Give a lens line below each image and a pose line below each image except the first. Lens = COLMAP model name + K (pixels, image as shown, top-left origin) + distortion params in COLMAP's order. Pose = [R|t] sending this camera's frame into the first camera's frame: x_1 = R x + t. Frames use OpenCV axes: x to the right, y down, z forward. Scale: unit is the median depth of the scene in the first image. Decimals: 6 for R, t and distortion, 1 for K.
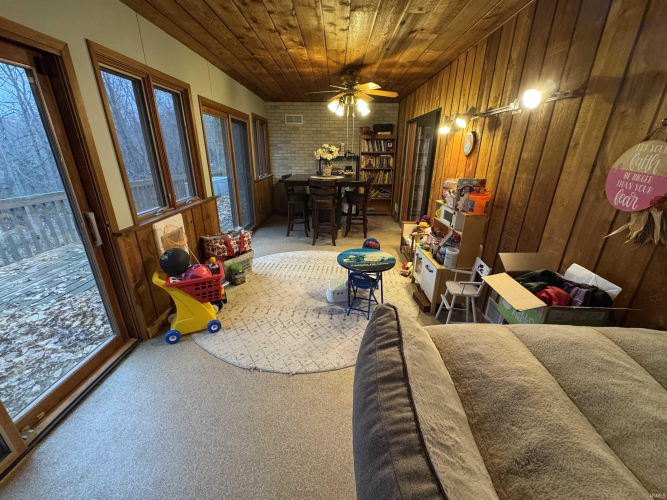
lens RADIAL K [[265.9, 0, 334.1], [0, 265.9, 250.5], [0, 0, 1]] dist [-0.001458, 0.000273]
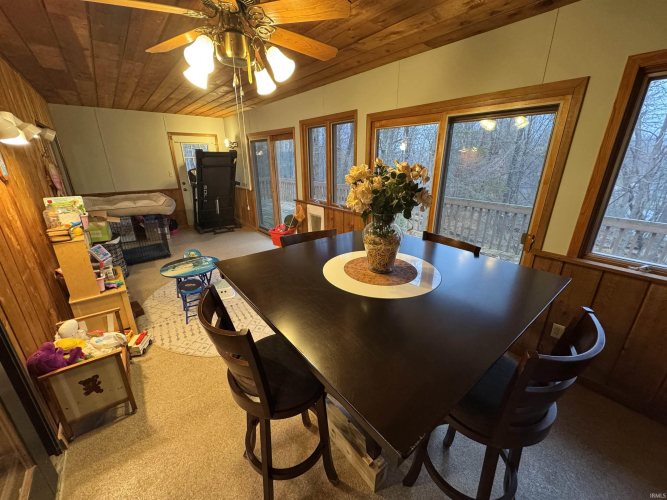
lens RADIAL K [[265.9, 0, 334.1], [0, 265.9, 250.5], [0, 0, 1]] dist [-0.001458, 0.000273]
pose [[-0.769632, 0.206559, -0.604152, 0.322614], [-0.225650, 0.797166, 0.560008, -0.786164], [0.597284, 0.567327, -0.566914, 1.982691]]
